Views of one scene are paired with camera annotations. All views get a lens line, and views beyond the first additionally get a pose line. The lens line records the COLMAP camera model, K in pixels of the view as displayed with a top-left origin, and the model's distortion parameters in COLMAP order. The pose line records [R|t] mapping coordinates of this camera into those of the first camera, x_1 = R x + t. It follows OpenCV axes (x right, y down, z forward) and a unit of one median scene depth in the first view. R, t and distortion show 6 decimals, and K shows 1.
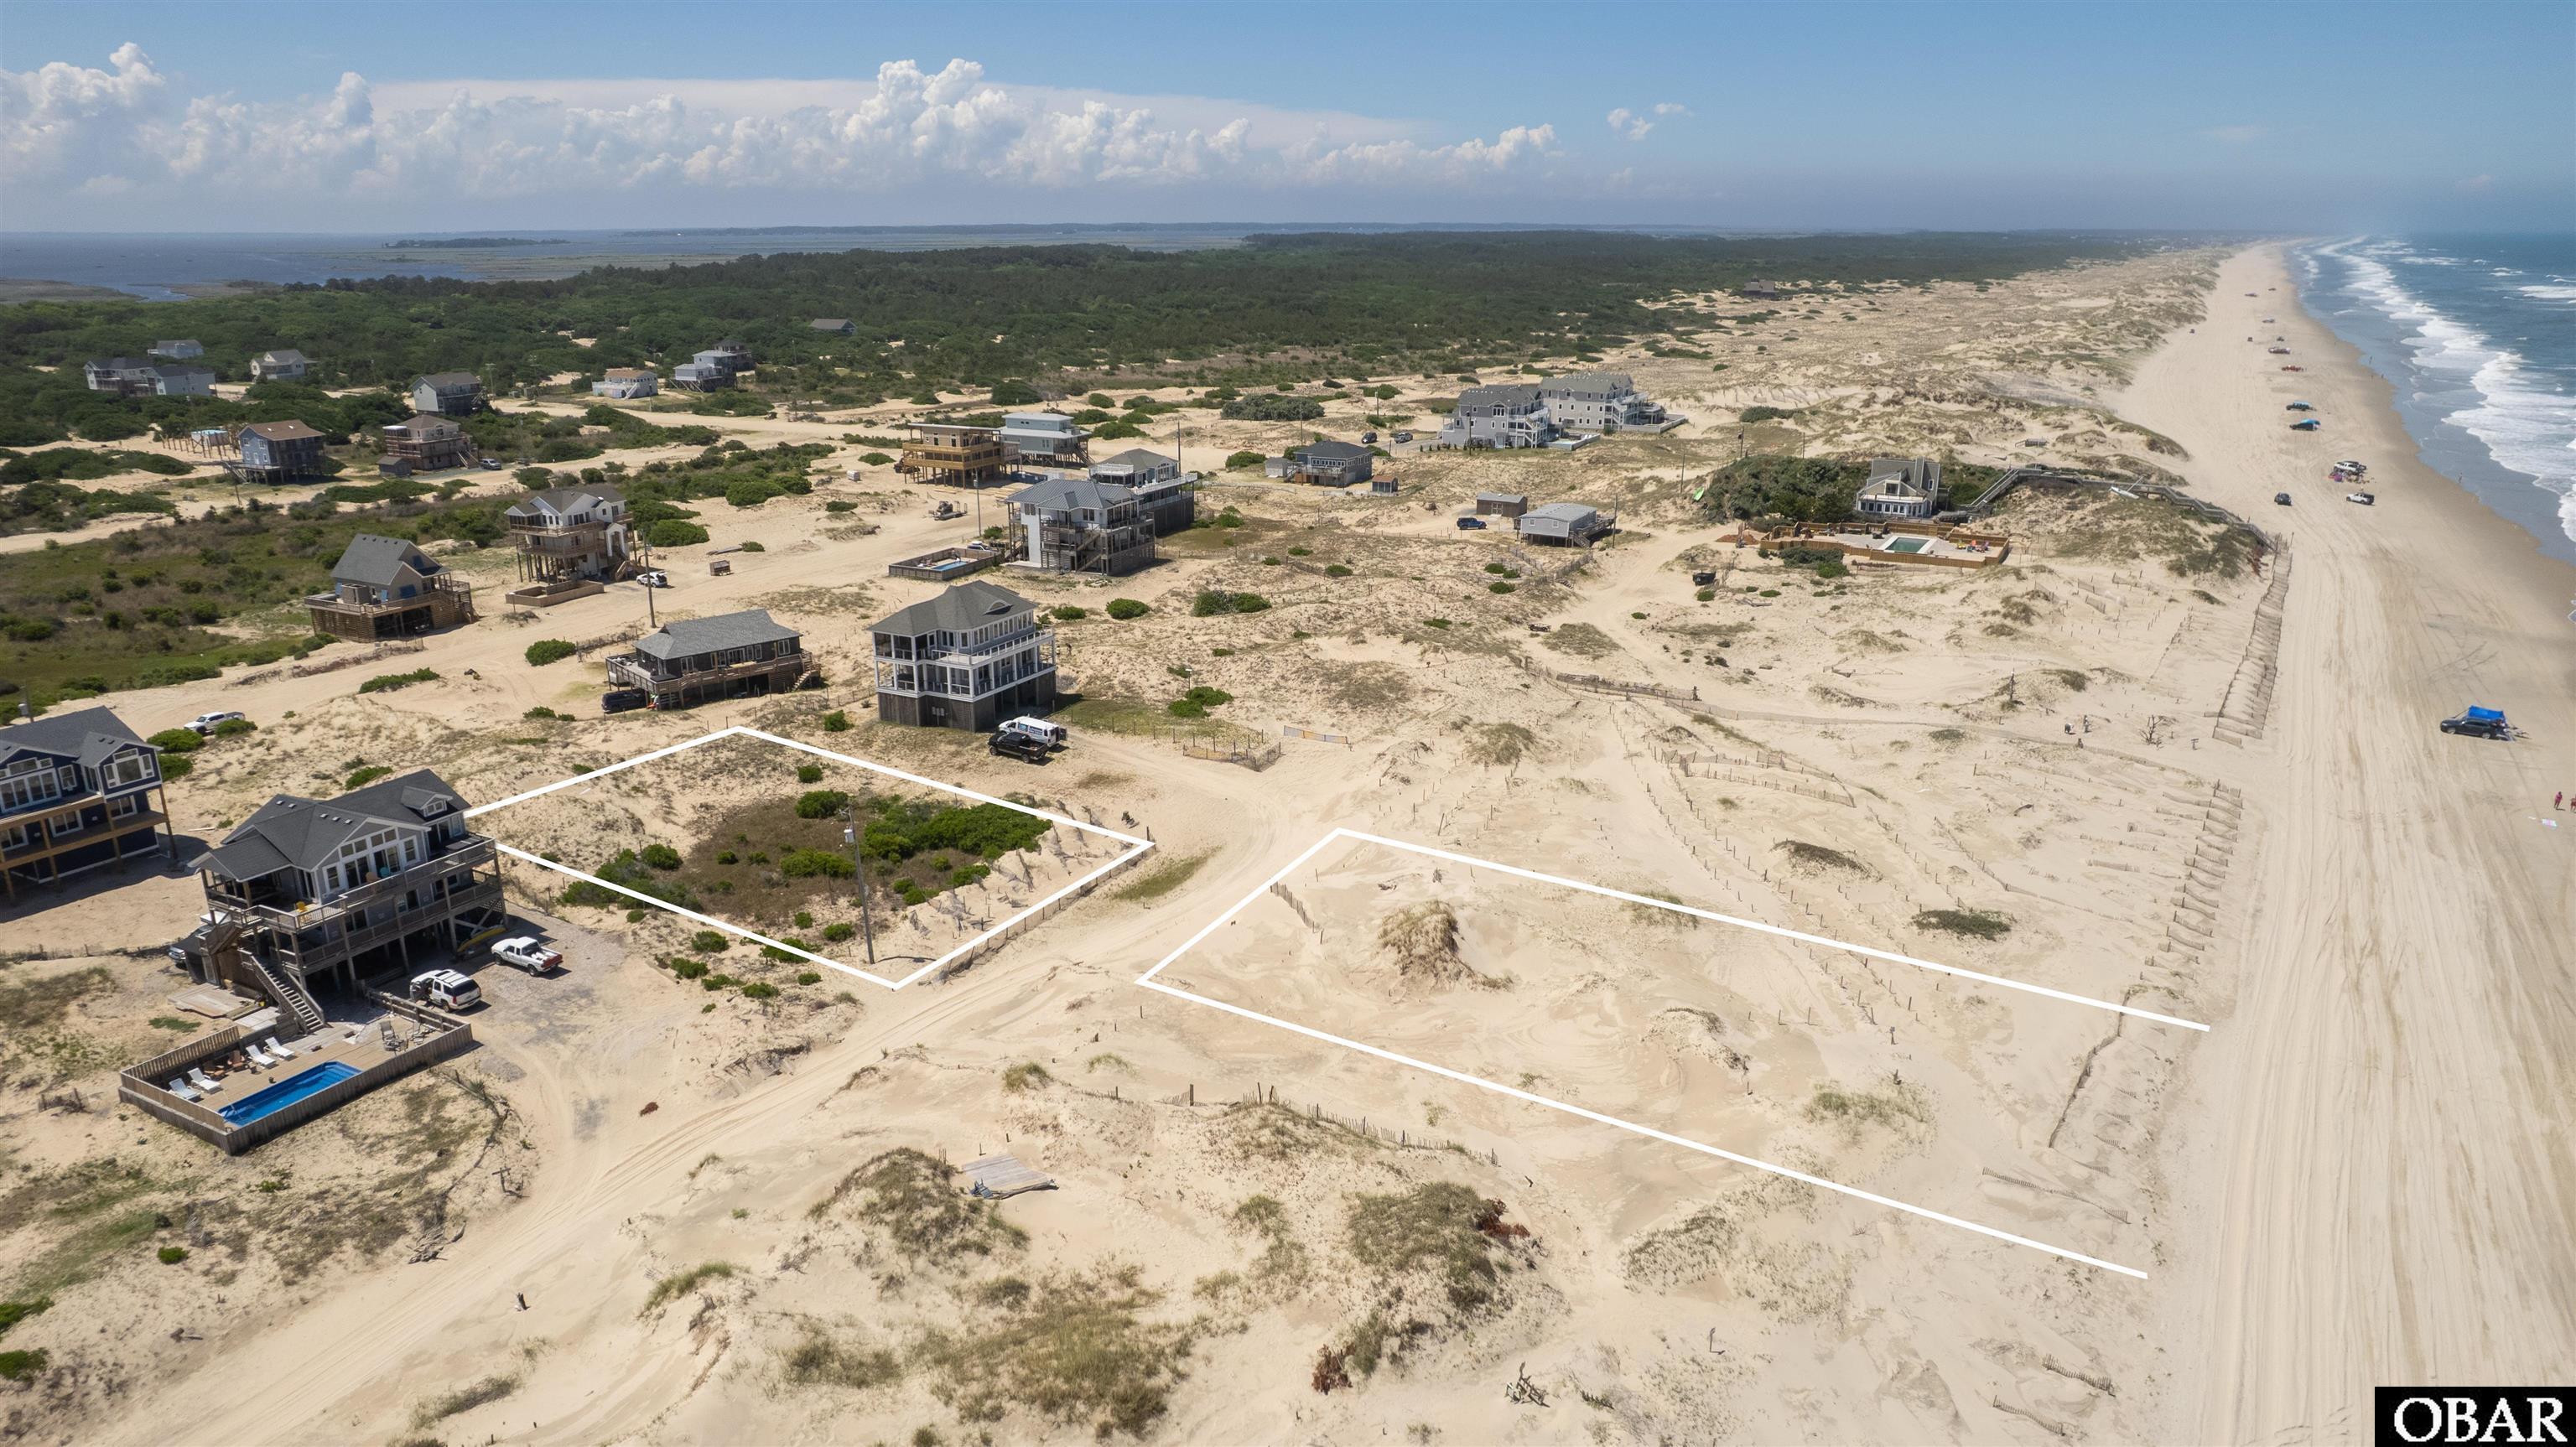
lens RADIAL K [[1671.3, 0, 1277.8], [0, 1671.3, 721.1], [0, 0, 1]] dist [-0.071479, 0.057367]
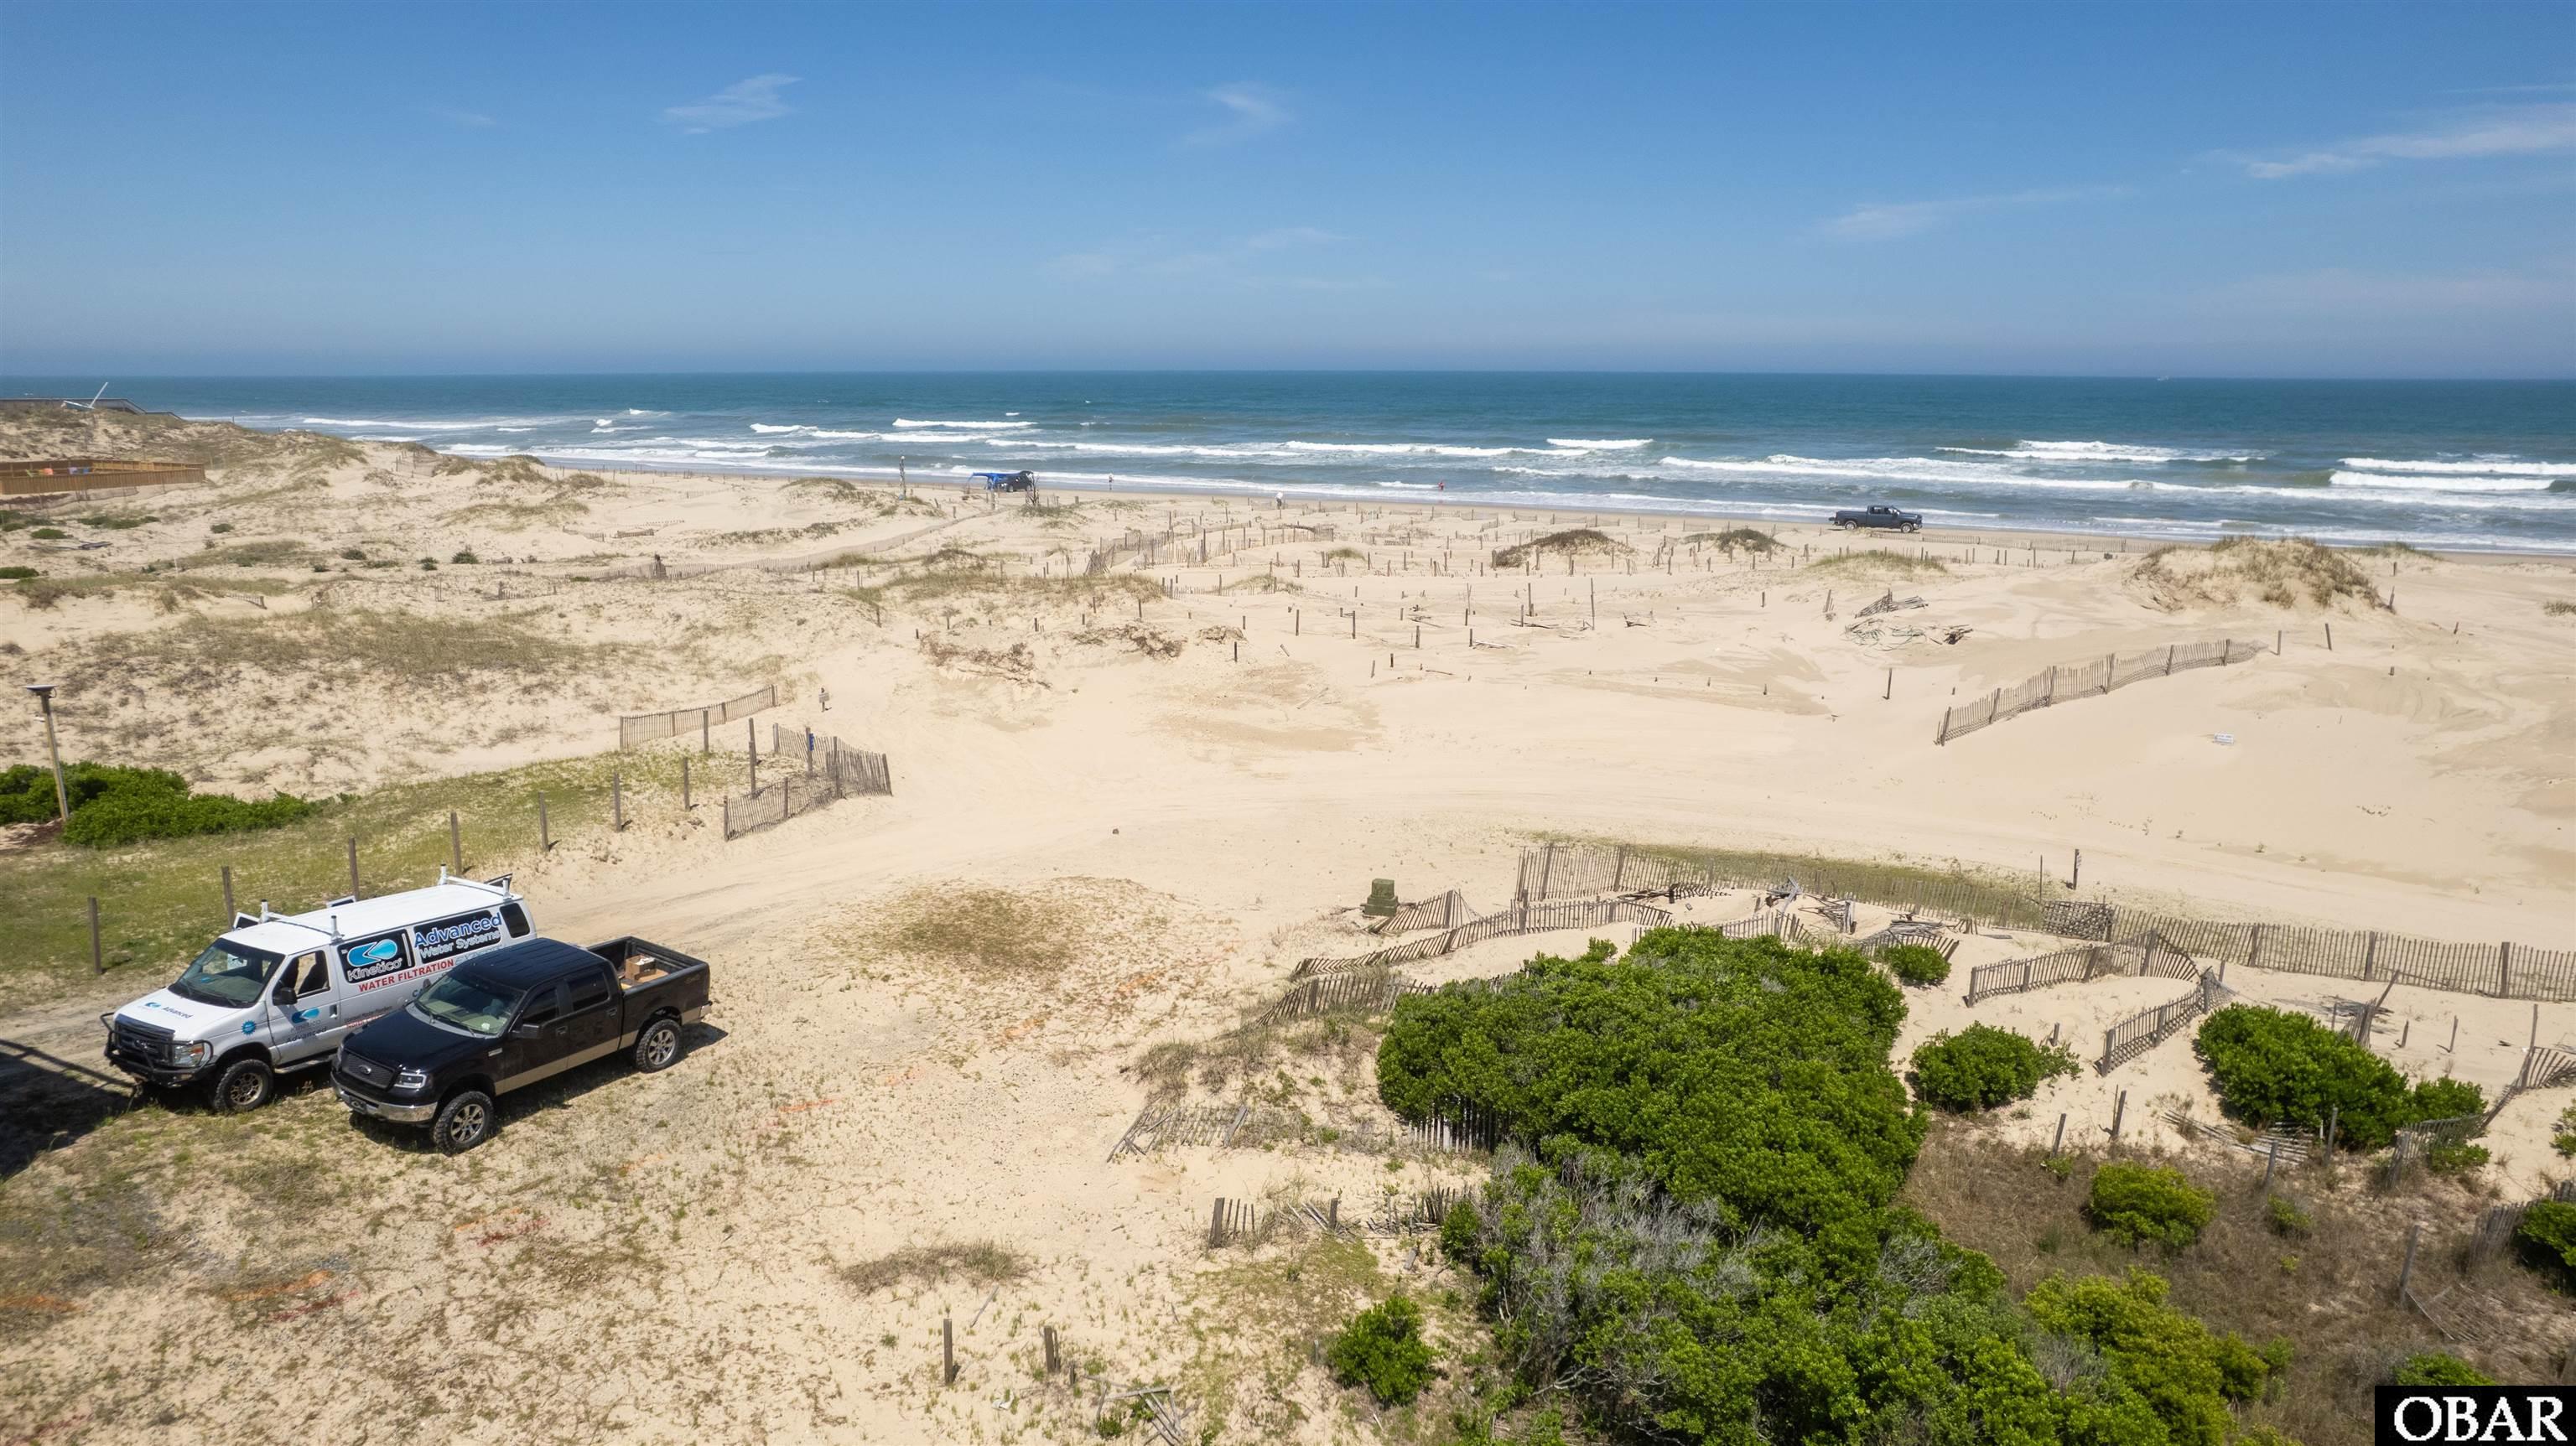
lens RADIAL K [[1656.7, 0, 1284.6], [0, 1656.7, 731.9], [0, 0, 1]] dist [-0.078175, 0.069661]
pose [[-0.035134, -0.213842, 0.976236, -0.300307], [0.287547, 0.933369, 0.214801, -0.024843], [-0.957122, 0.288261, 0.028696, 0.884289]]
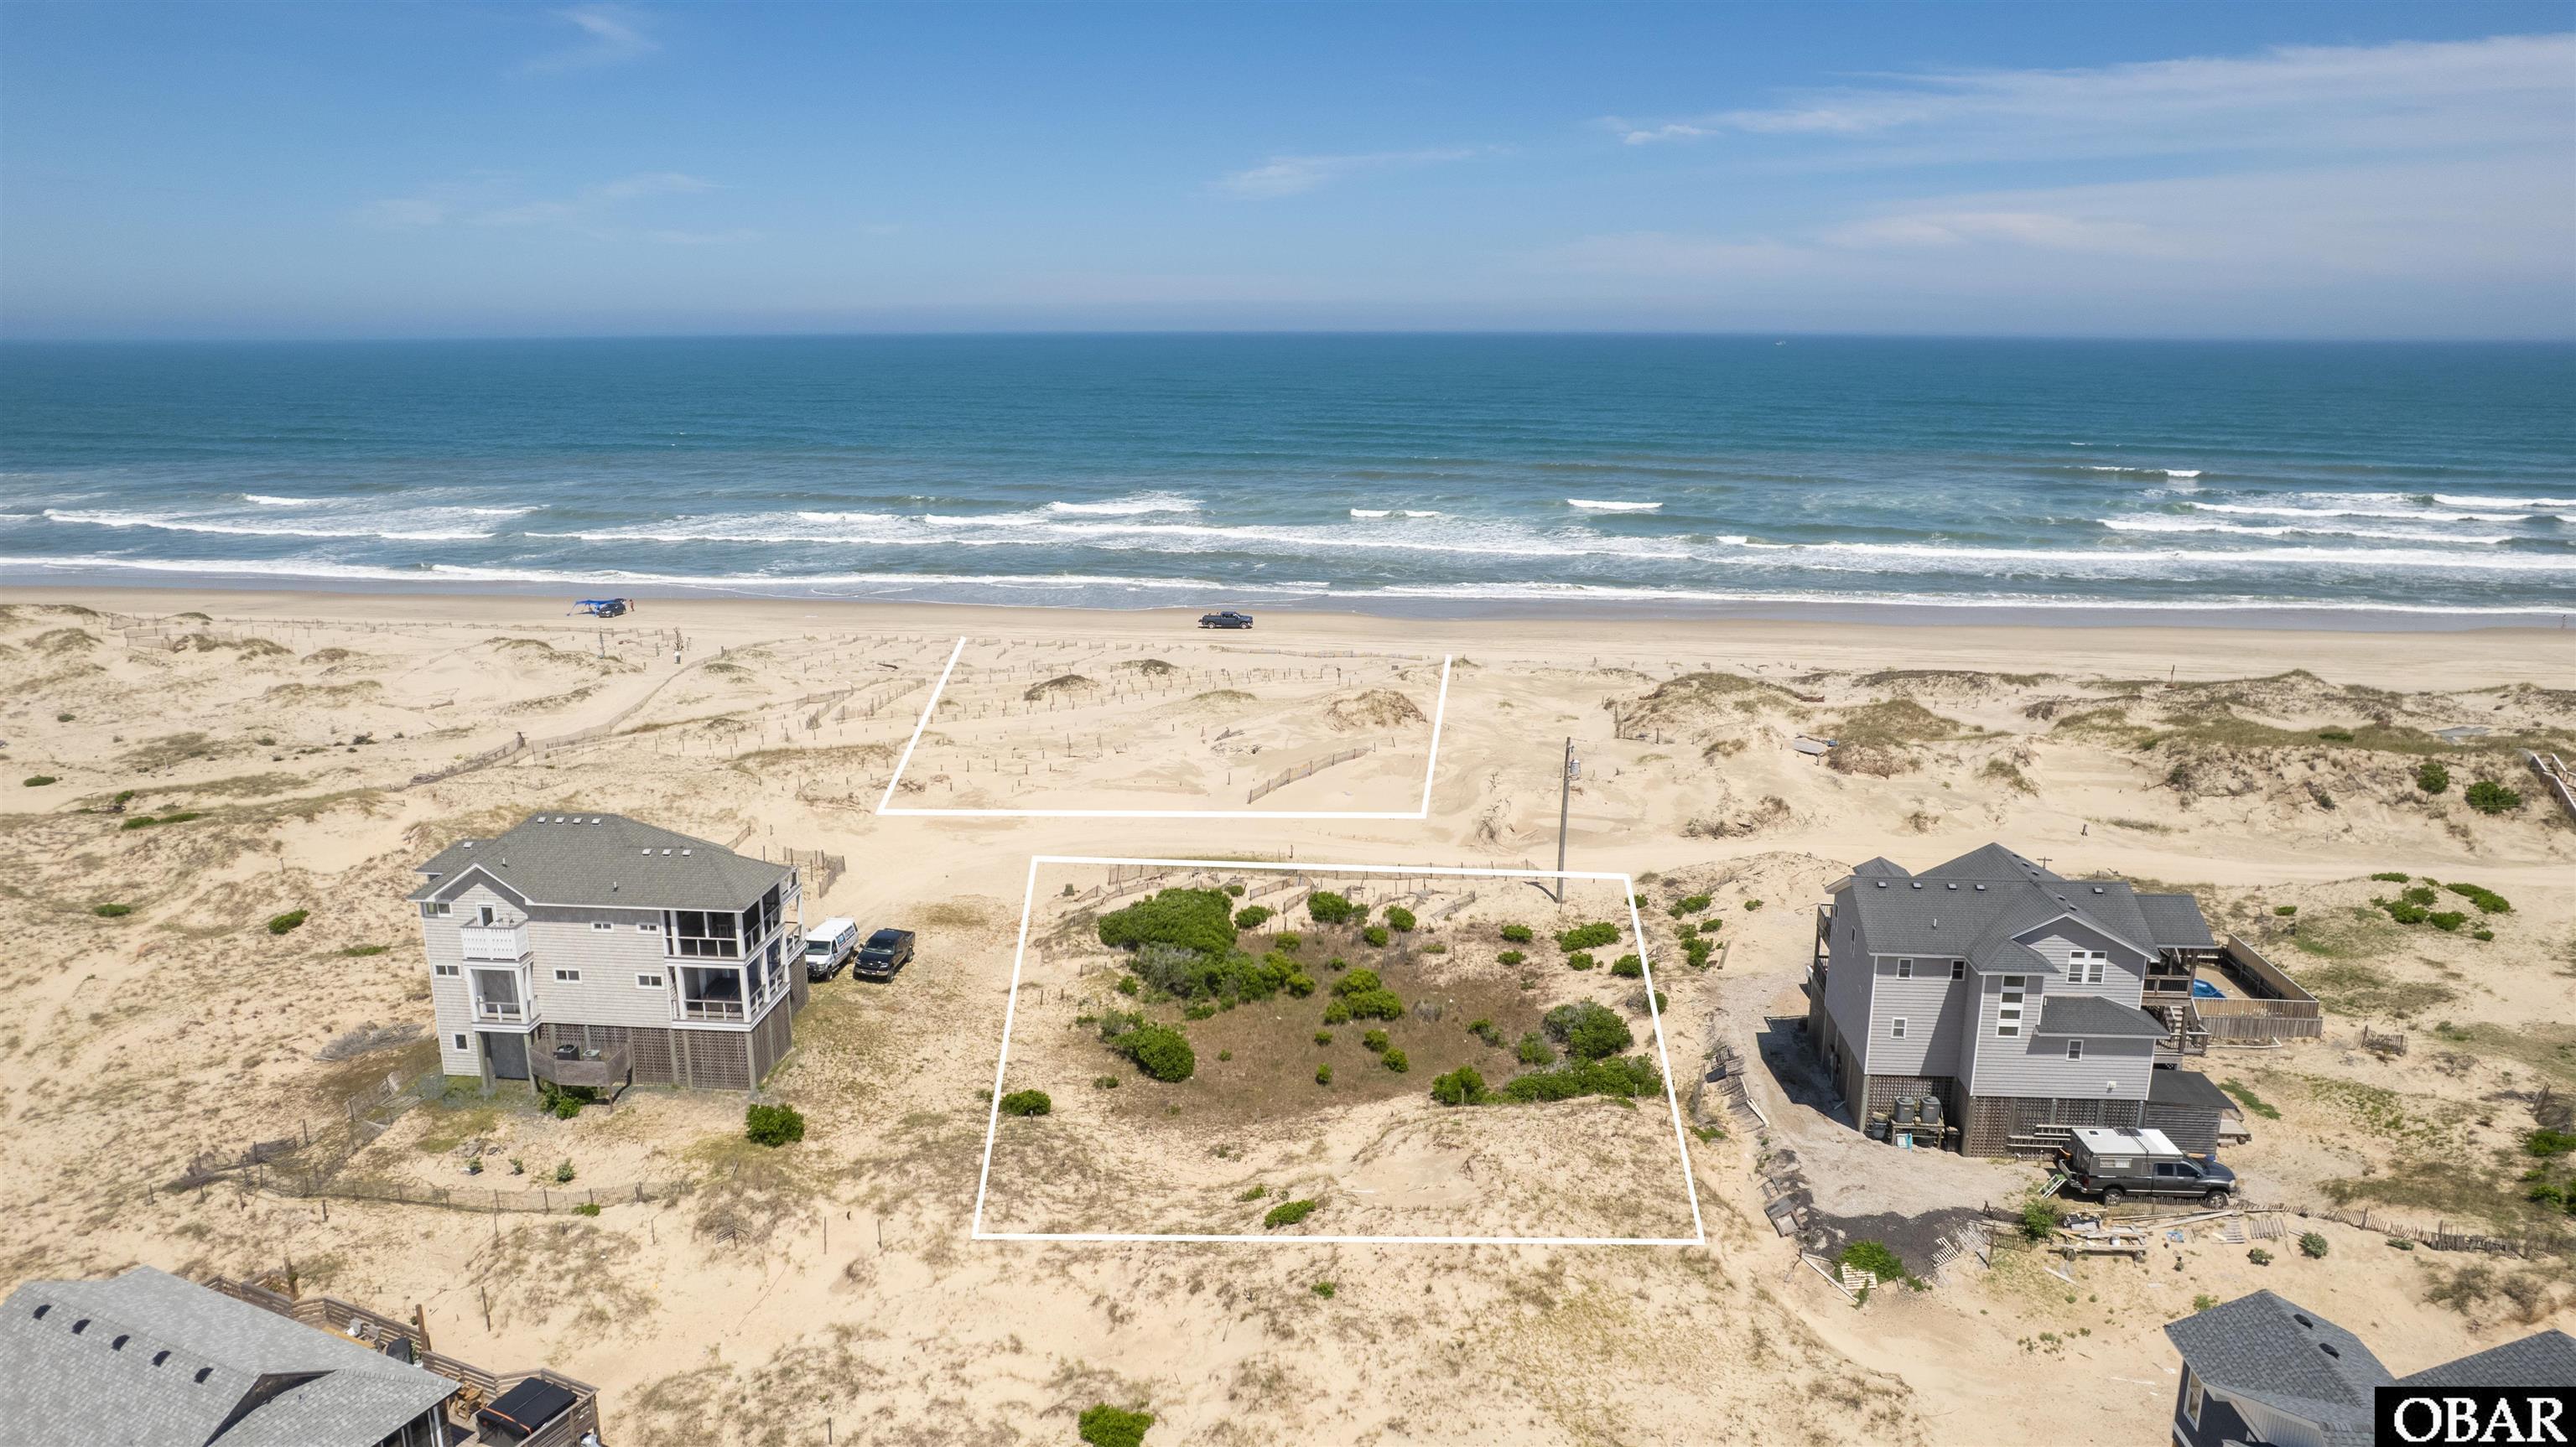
lens RADIAL K [[1644.4, 0, 1287.6], [0, 1644.4, 752.7], [0, 0, 1]] dist [-0.080137, 0.076199]
pose [[-0.398372, -0.228485, 0.888310, -0.713975], [0.265454, 0.898311, 0.350103, -0.217430], [-0.877972, 0.375276, -0.297210, 0.986924]]
